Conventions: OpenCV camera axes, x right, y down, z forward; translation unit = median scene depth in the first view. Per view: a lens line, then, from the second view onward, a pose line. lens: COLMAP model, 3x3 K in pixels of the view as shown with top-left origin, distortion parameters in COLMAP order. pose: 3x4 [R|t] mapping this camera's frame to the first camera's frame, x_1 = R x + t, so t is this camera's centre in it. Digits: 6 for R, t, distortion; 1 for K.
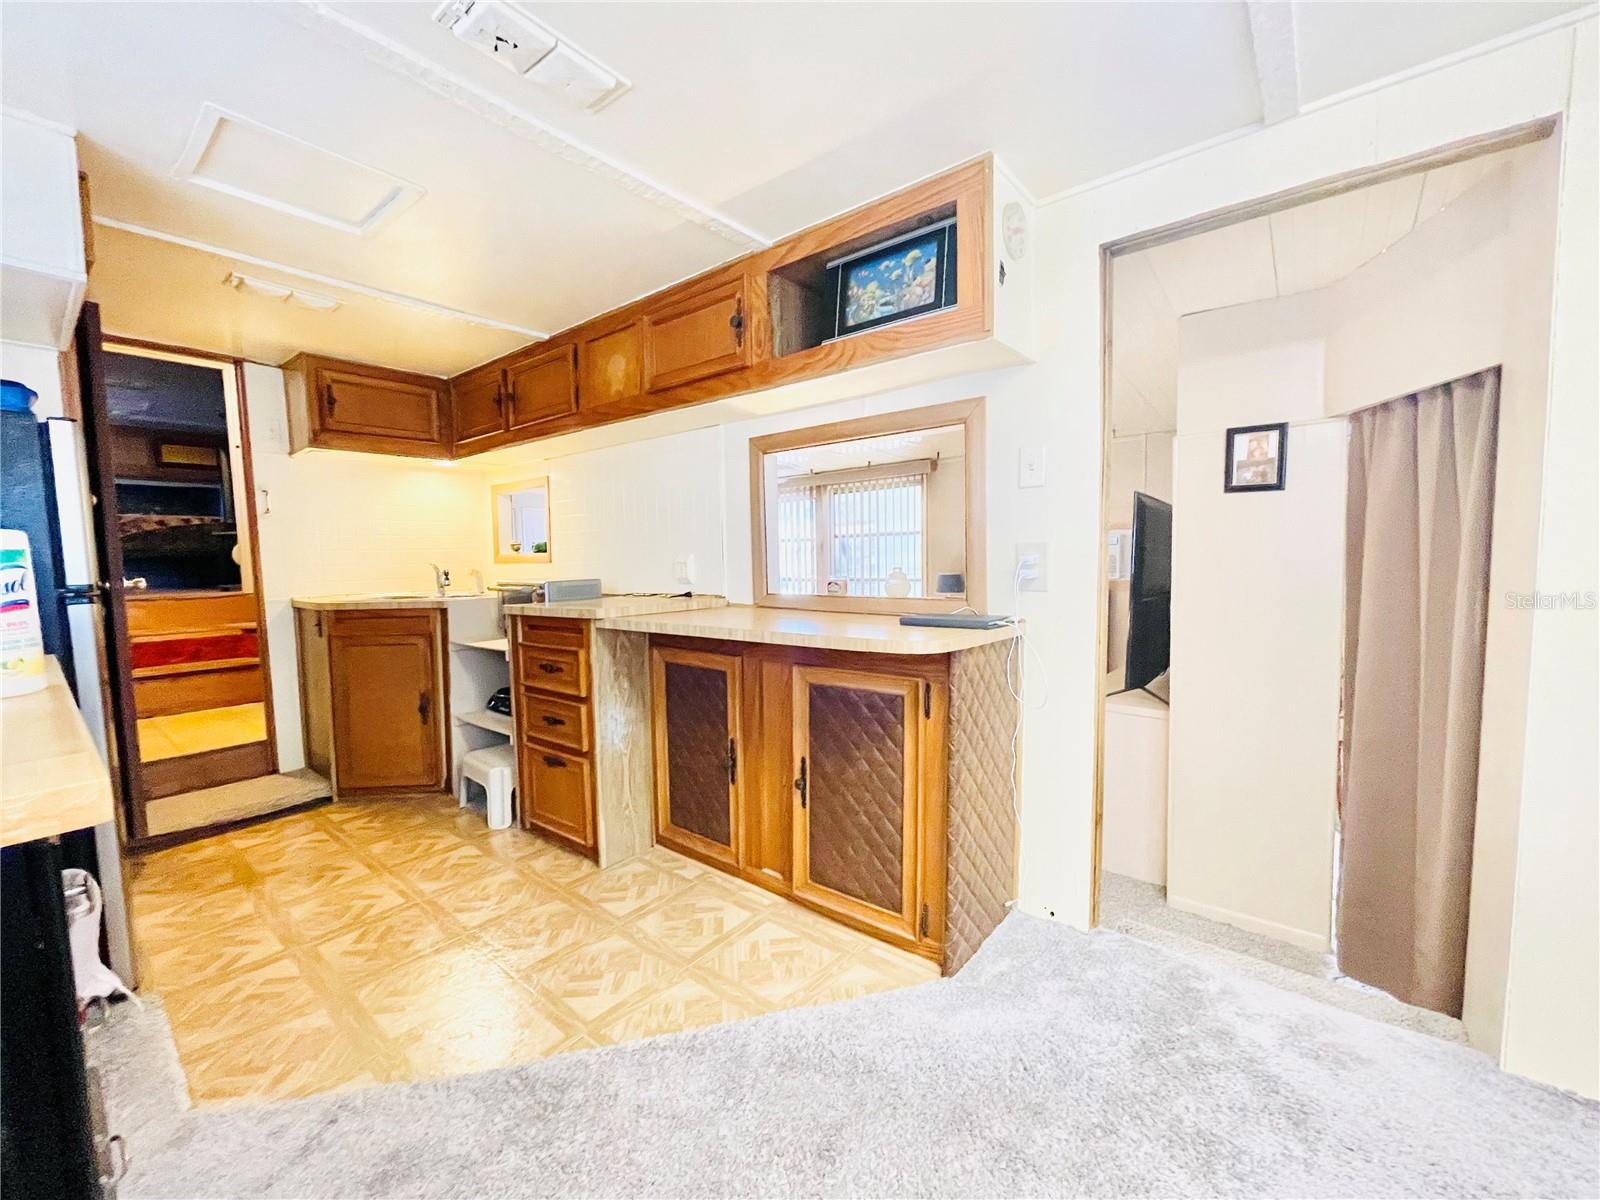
lens RADIAL K [[649.6, 0, 796.5], [0, 649.6, 604.7], [0, 0, 1]] dist [-0.003296, 0.000938]
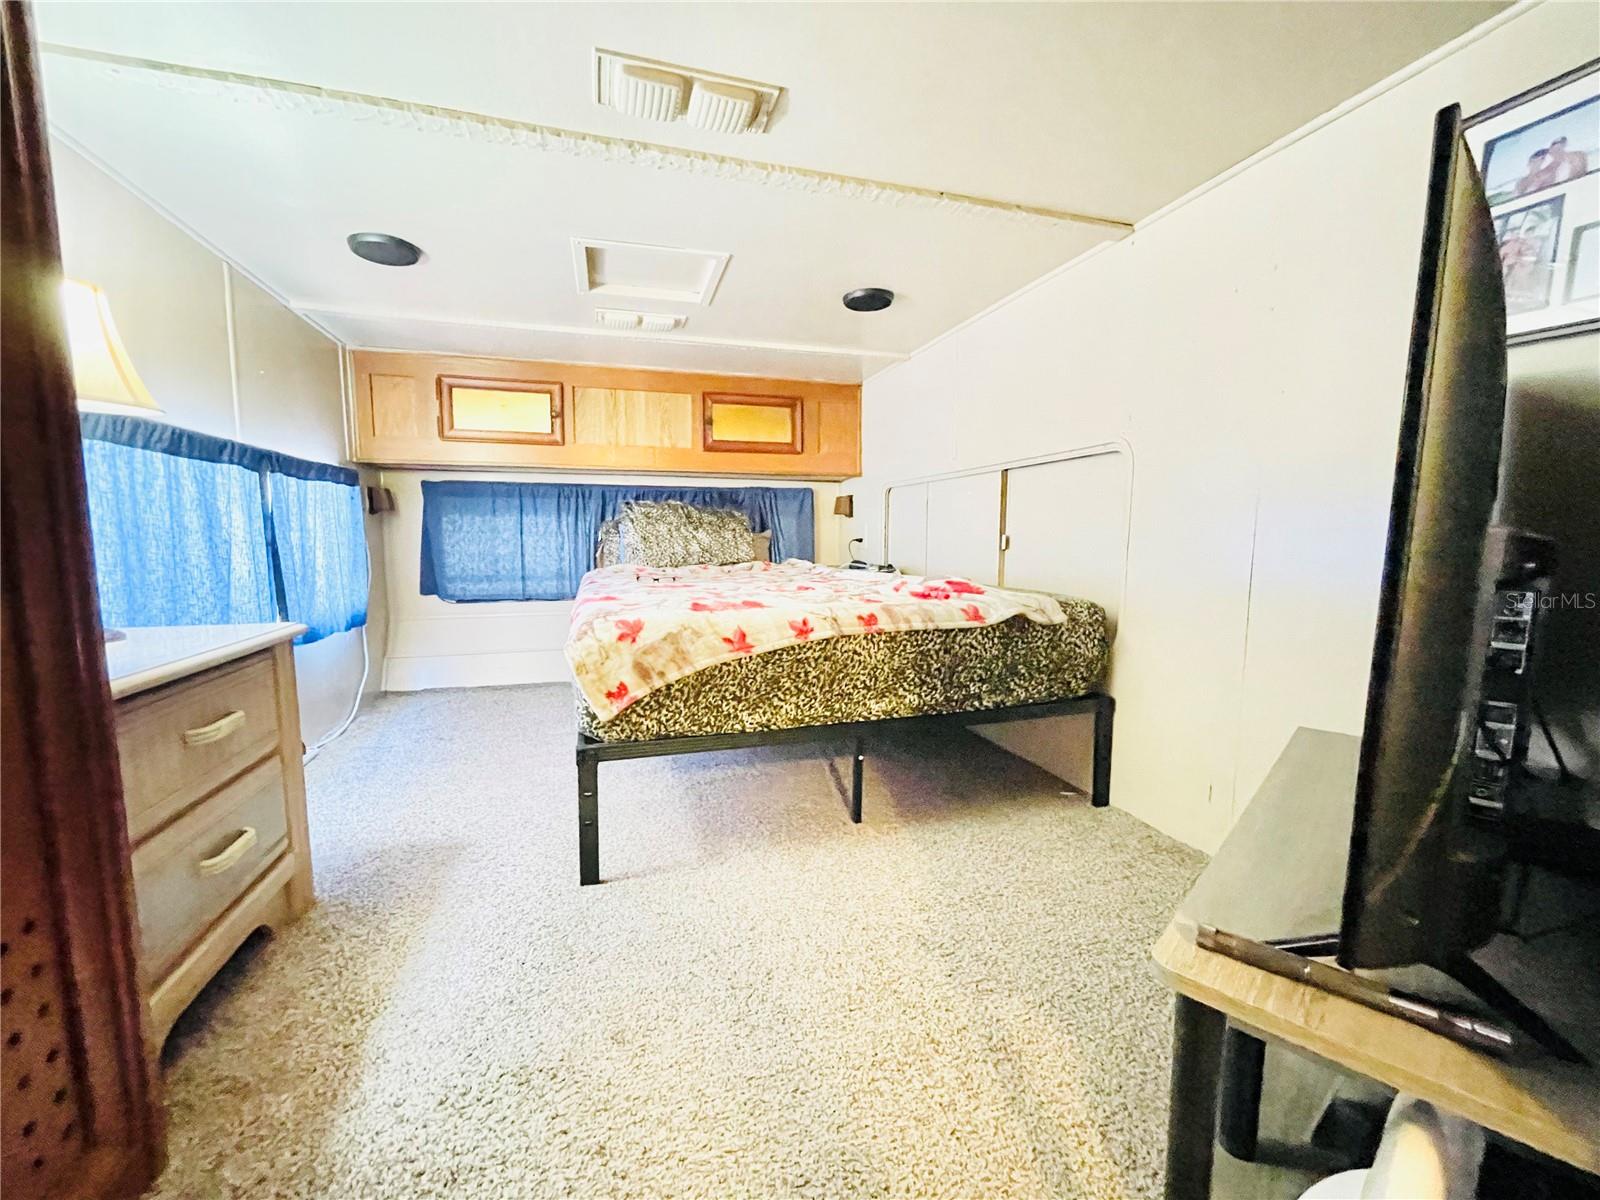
lens RADIAL K [[649.6, 0, 800.7], [0, 649.6, 599.1], [0, 0, 1]] dist [-0.003296, 0.000938]
pose [[0.829016, 0.089299, -0.552049, -2.033662], [-0.066566, 0.995907, 0.061134, -0.419827], [0.555249, -0.013934, 0.831568, 1.970565]]
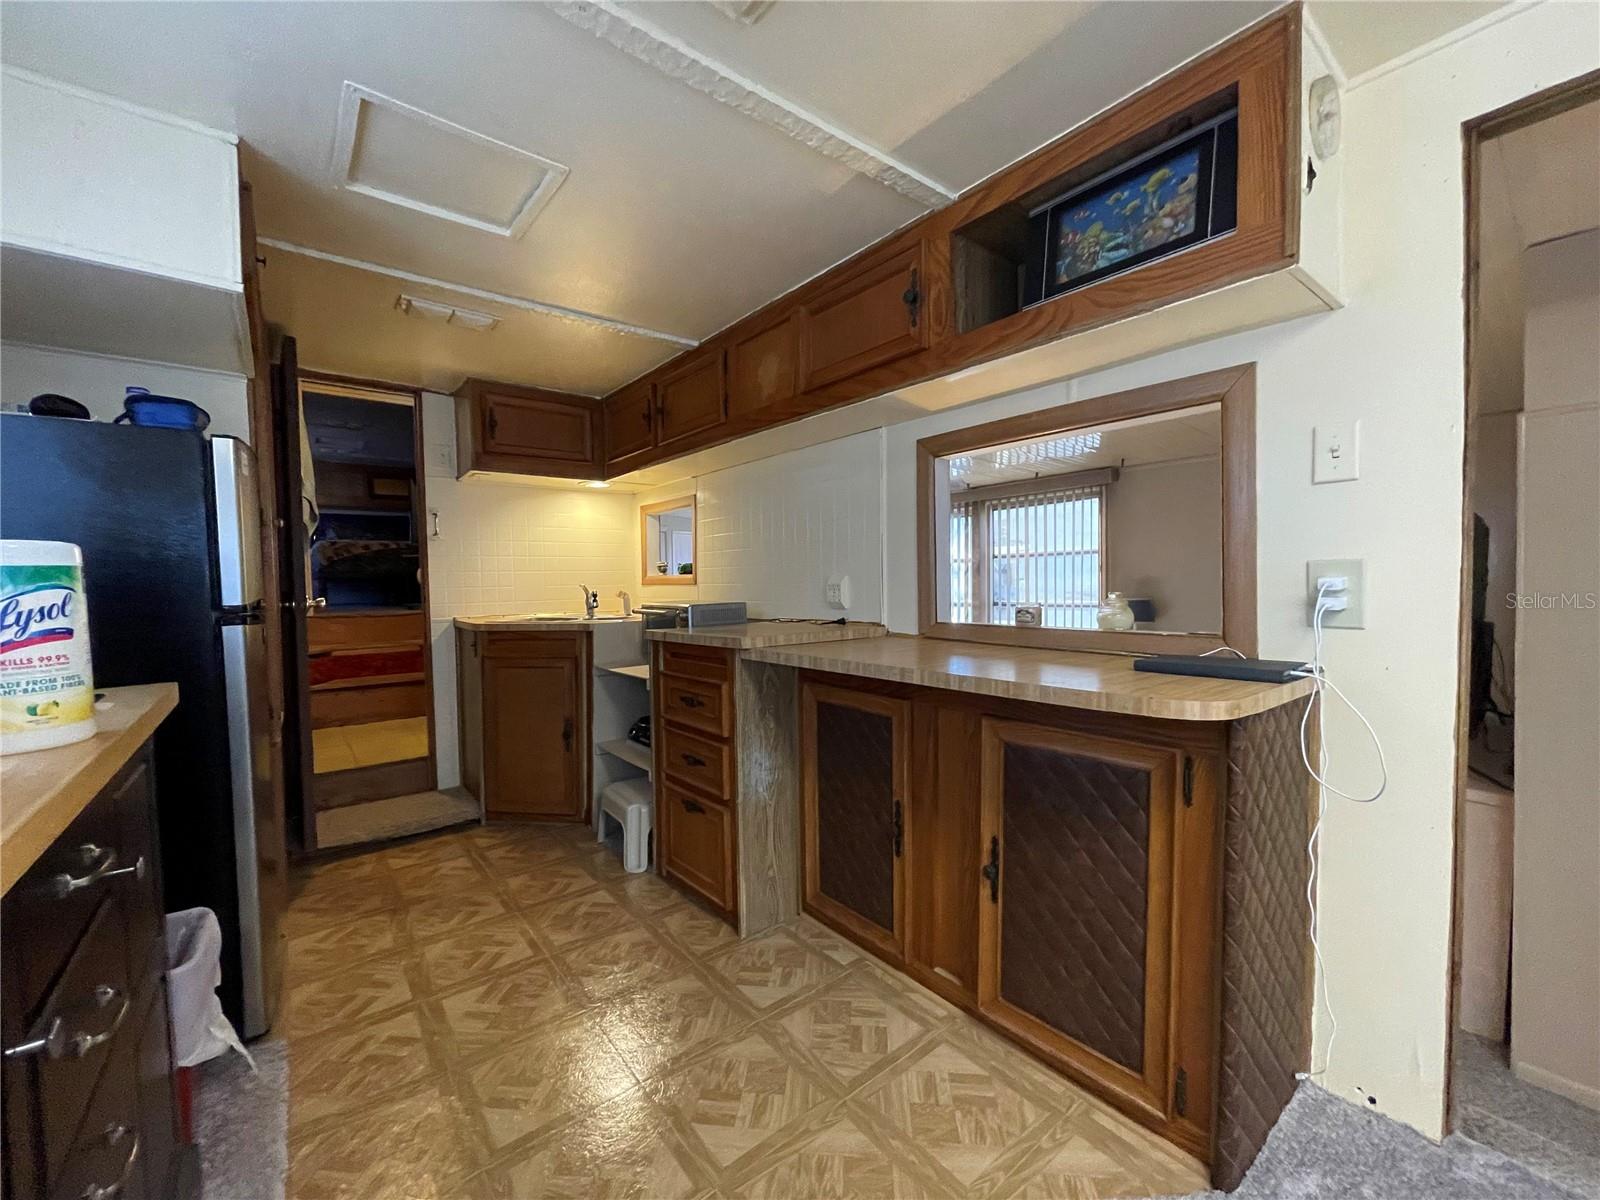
lens RADIAL K [[649.6, 0, 796.9], [0, 649.6, 604.3], [0, 0, 1]] dist [-0.003296, 0.000938]
pose [[0.977969, 0.010848, -0.208467, -0.057964], [-0.018139, 0.999288, -0.033094, -0.011691], [0.207960, 0.036146, 0.977469, 0.171568]]
